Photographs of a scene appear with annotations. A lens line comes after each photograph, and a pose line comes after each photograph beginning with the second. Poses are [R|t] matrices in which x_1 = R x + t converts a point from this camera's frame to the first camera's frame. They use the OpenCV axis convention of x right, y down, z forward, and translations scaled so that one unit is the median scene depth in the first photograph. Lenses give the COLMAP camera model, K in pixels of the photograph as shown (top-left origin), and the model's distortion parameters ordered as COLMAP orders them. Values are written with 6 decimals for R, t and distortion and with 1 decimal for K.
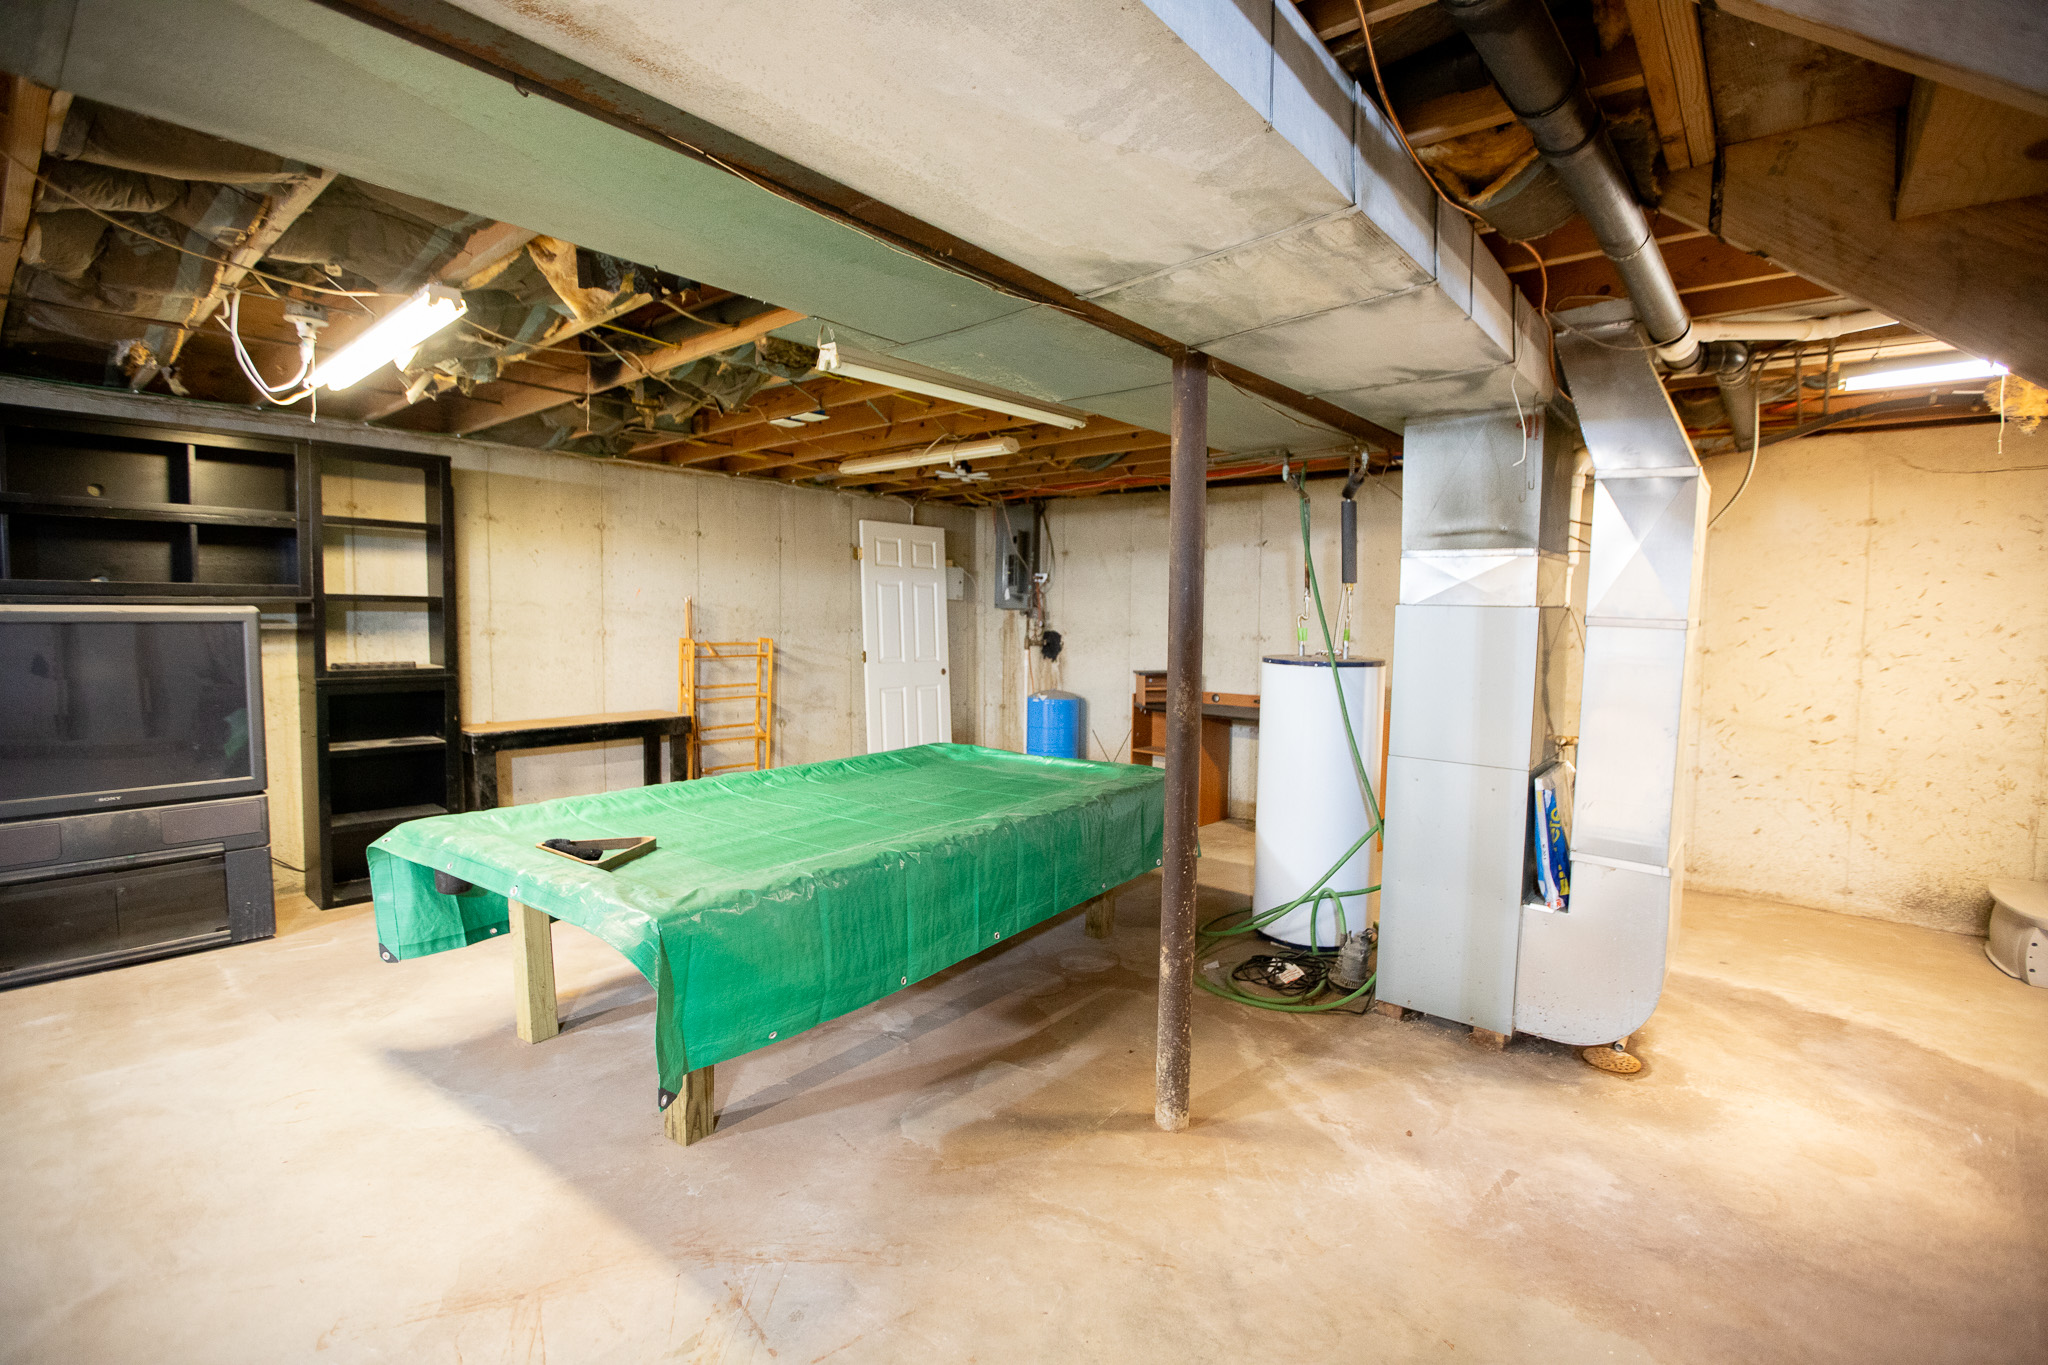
lens RADIAL K [[930.8, 0, 1036.5], [0, 930.8, 680.5], [0, 0, 1]] dist [-0.021975, 0.000808]
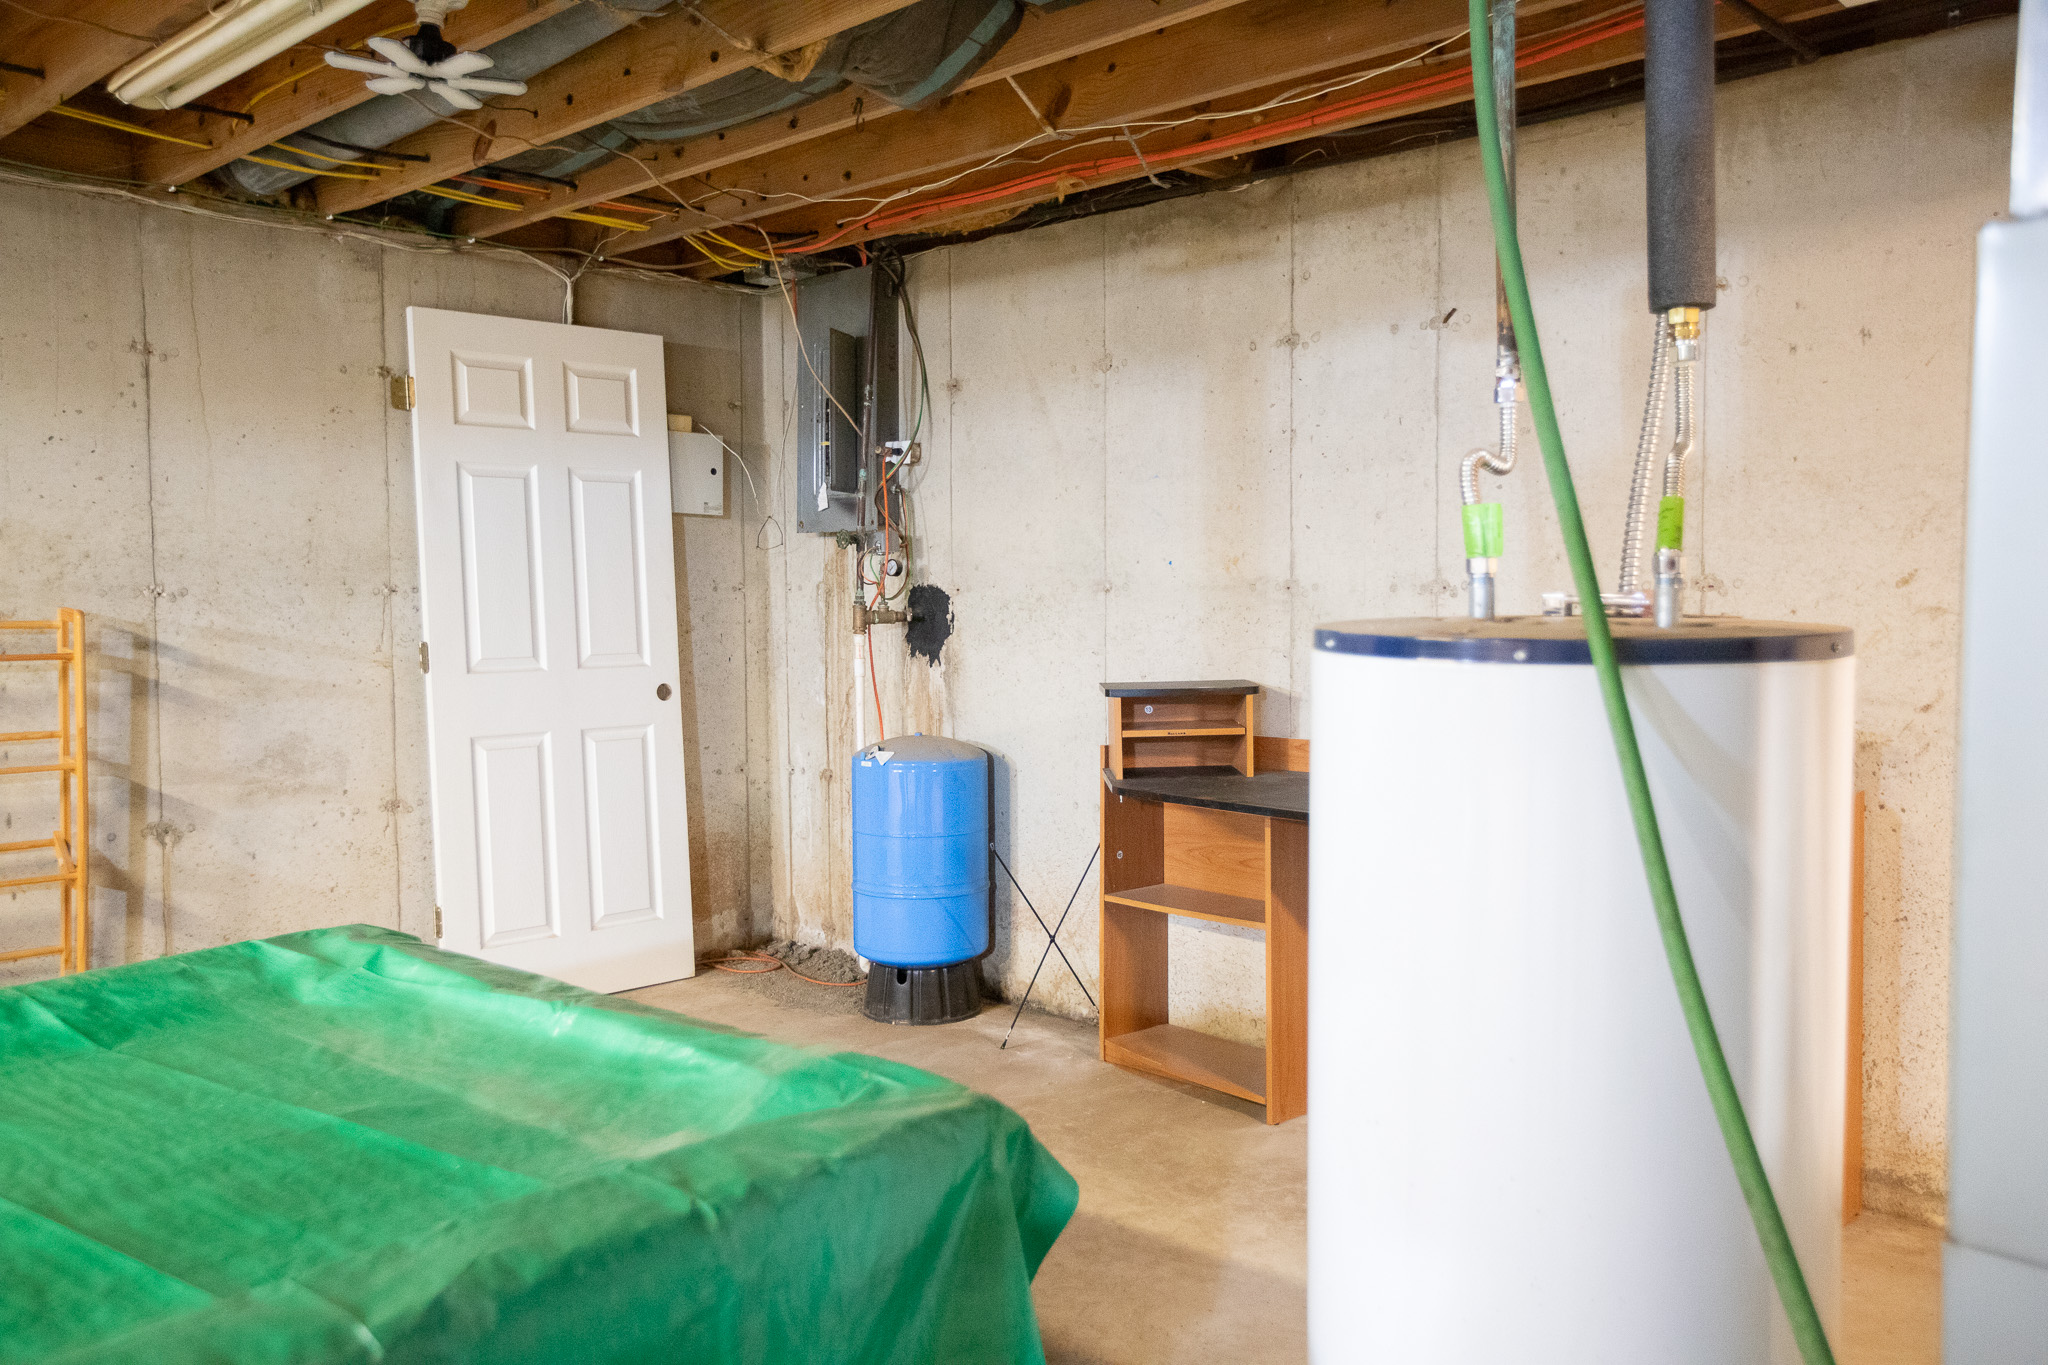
lens RADIAL K [[1674.9, 0, 1013.4], [0, 1674.9, 689.8], [0, 0, 1]] dist [0.013018, 0.005860]
pose [[0.997318, -0.013264, -0.071972, 0.106511], [0.012810, 0.999895, -0.006773, -0.003842], [0.072054, 0.005833, 0.997384, 0.302954]]
